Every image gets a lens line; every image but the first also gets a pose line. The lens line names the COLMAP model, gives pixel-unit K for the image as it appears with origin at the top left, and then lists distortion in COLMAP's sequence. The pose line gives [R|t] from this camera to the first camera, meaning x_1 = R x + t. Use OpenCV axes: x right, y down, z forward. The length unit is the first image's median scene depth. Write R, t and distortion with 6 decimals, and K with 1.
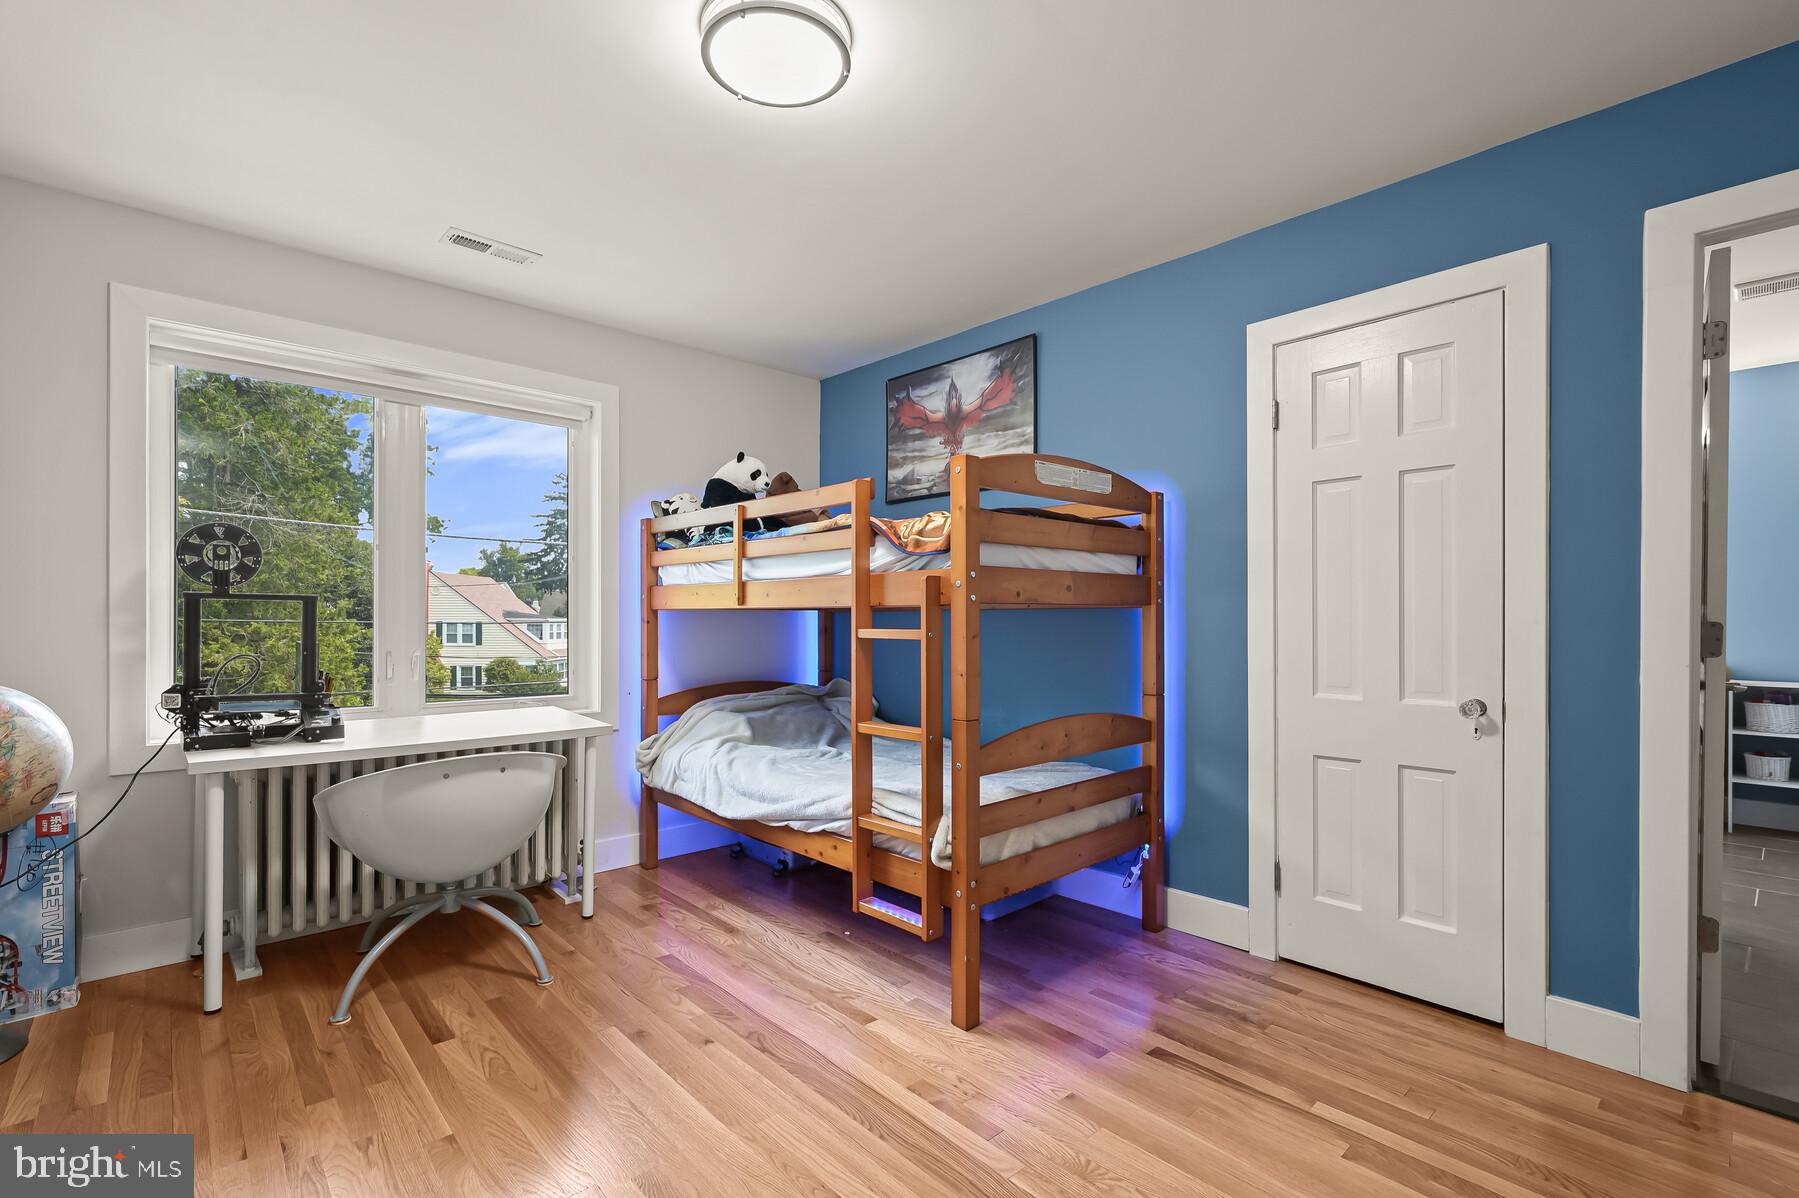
lens RADIAL K [[808.2, 0, 909.0], [0, 808.2, 623.4], [0, 0, 1]] dist [0.000879, 0.000192]
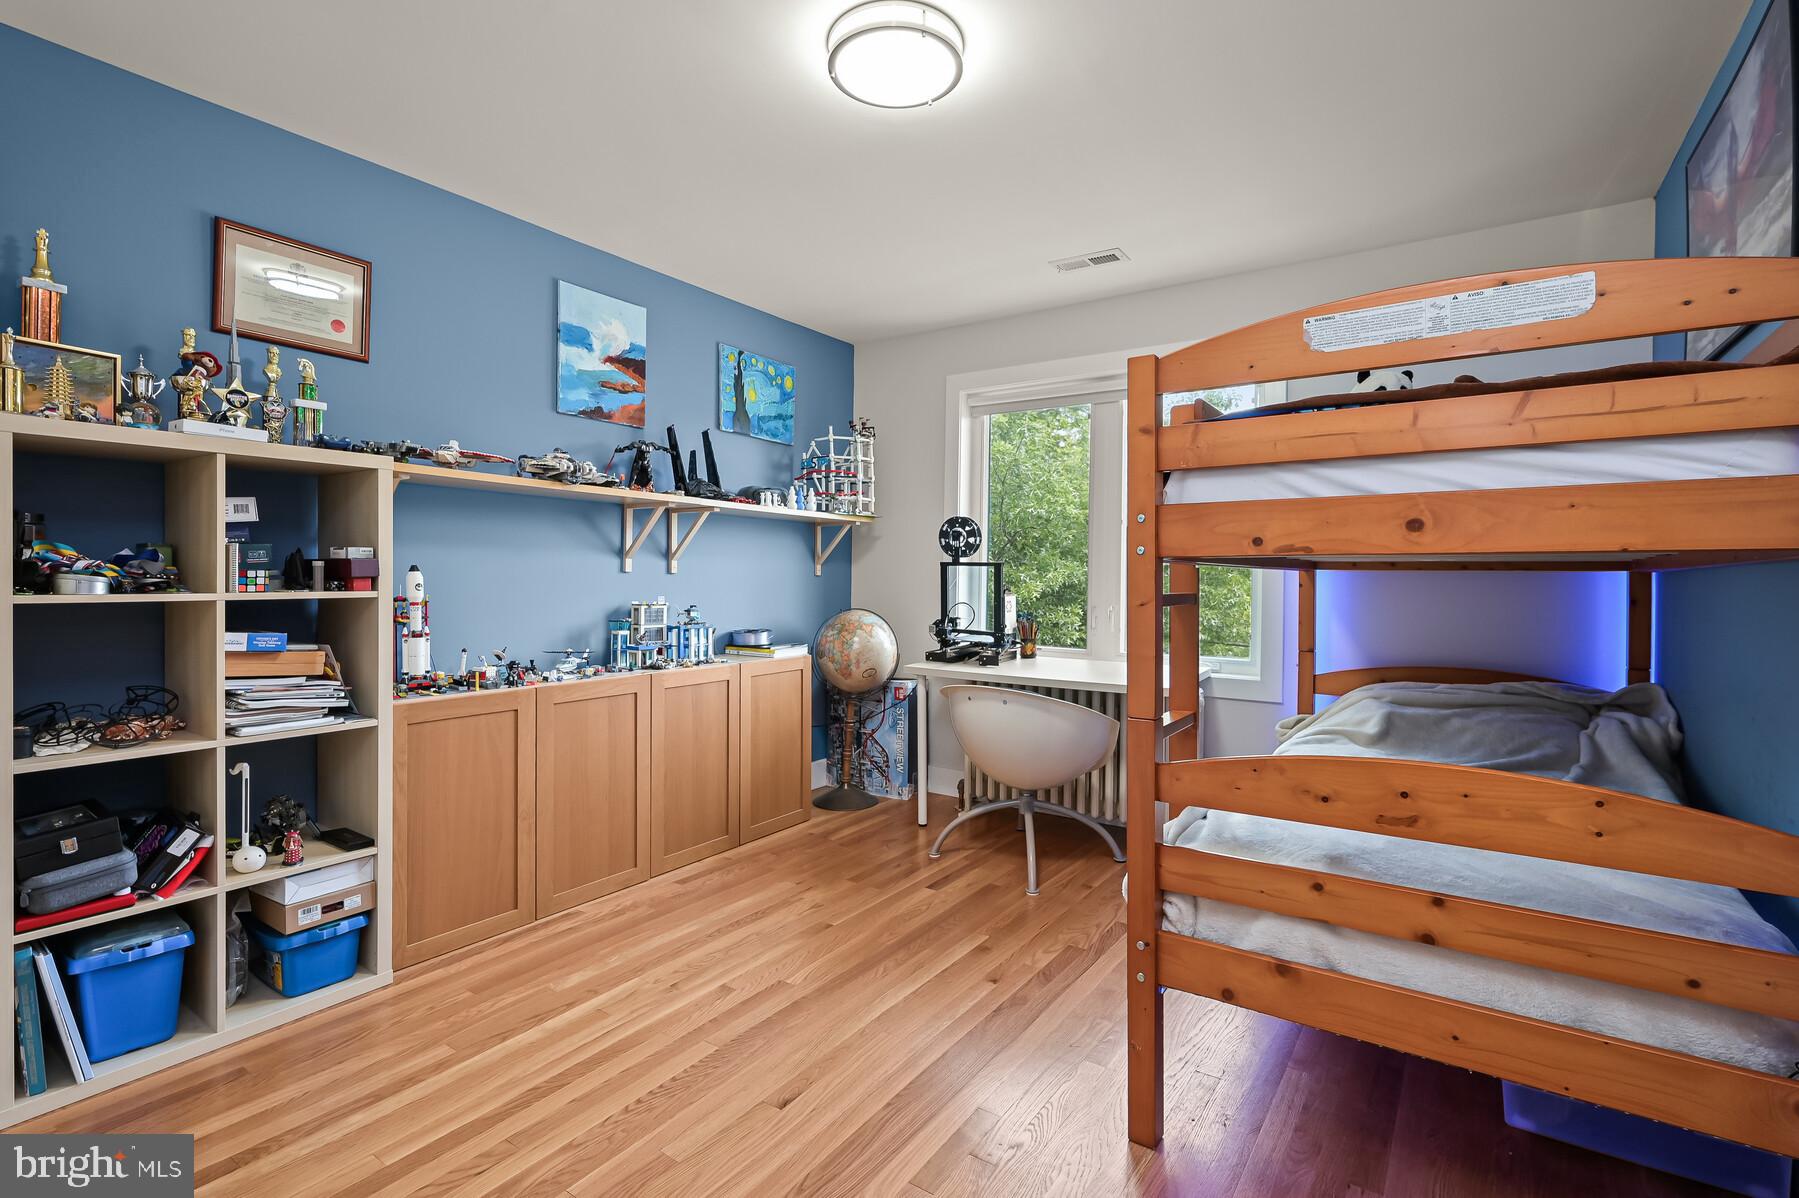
lens RADIAL K [[832.9, 0, 904.6], [0, 832.9, 580.2], [0, 0, 1]] dist [-0.000569, 0.000009]
pose [[0.222414, 0.003484, -0.974946, 0.712162], [-0.013827, 0.999904, 0.000419, -0.002319], [0.974854, 0.013387, 0.222441, 0.584221]]
